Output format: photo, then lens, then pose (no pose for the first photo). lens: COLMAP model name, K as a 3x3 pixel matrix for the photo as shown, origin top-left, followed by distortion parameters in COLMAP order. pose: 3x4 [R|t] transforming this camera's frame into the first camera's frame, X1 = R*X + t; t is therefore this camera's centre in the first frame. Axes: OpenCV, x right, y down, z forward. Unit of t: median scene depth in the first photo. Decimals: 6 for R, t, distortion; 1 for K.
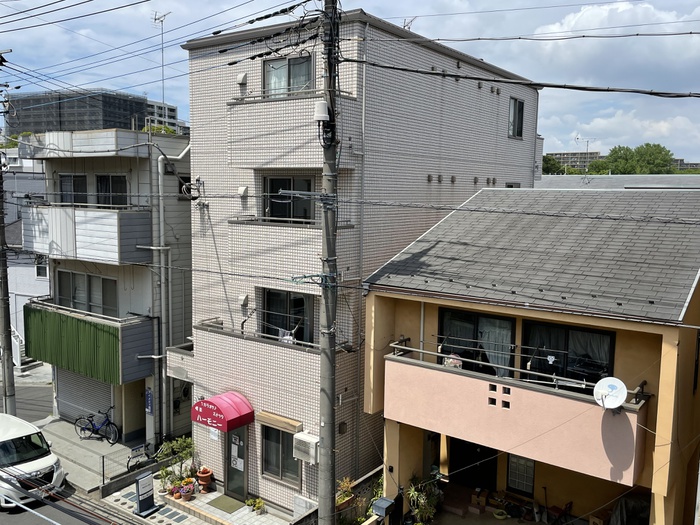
lens RADIAL K [[634.0, 0, 350.7], [0, 634.0, 260.7], [0, 0, 1]] dist [0.017819, 0.000000]
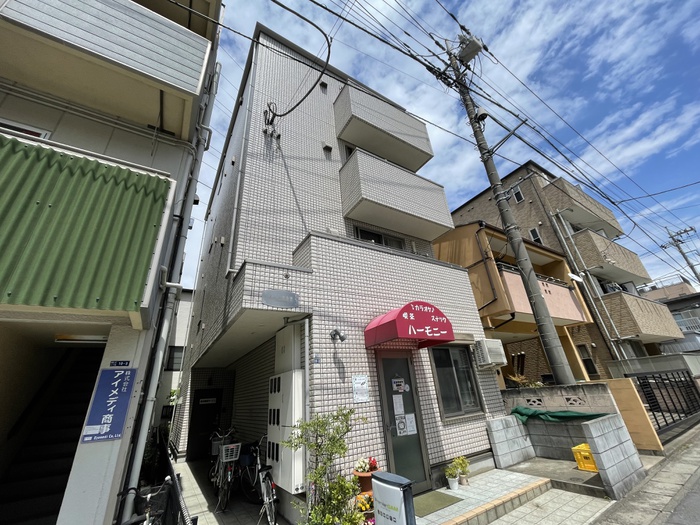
lens RADIAL K [[282.1, 0, 351.6], [0, 282.1, 259.3], [0, 0, 1]] dist [-0.006667, 0.000036]
pose [[0.375355, 0.358401, 0.854785, -0.510979], [0.181396, 0.875978, -0.446942, 0.290684], [-0.908958, 0.322817, 0.263790, 0.926230]]
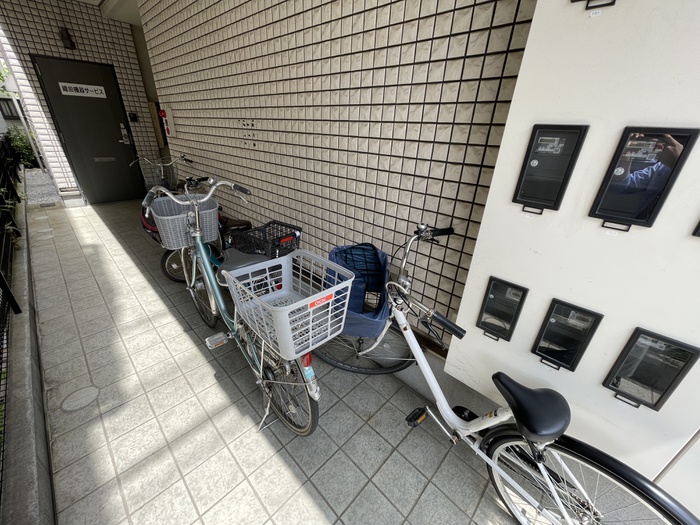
lens RADIAL K [[282.1, 0, 348.3], [0, 282.1, 264.8], [0, 0, 1]] dist [-0.006667, 0.000036]
pose [[0.141647, -0.445069, 0.884223, -0.279840], [0.064483, 0.895480, 0.440405, 0.278802], [-0.987815, -0.005365, 0.155541, 1.167725]]
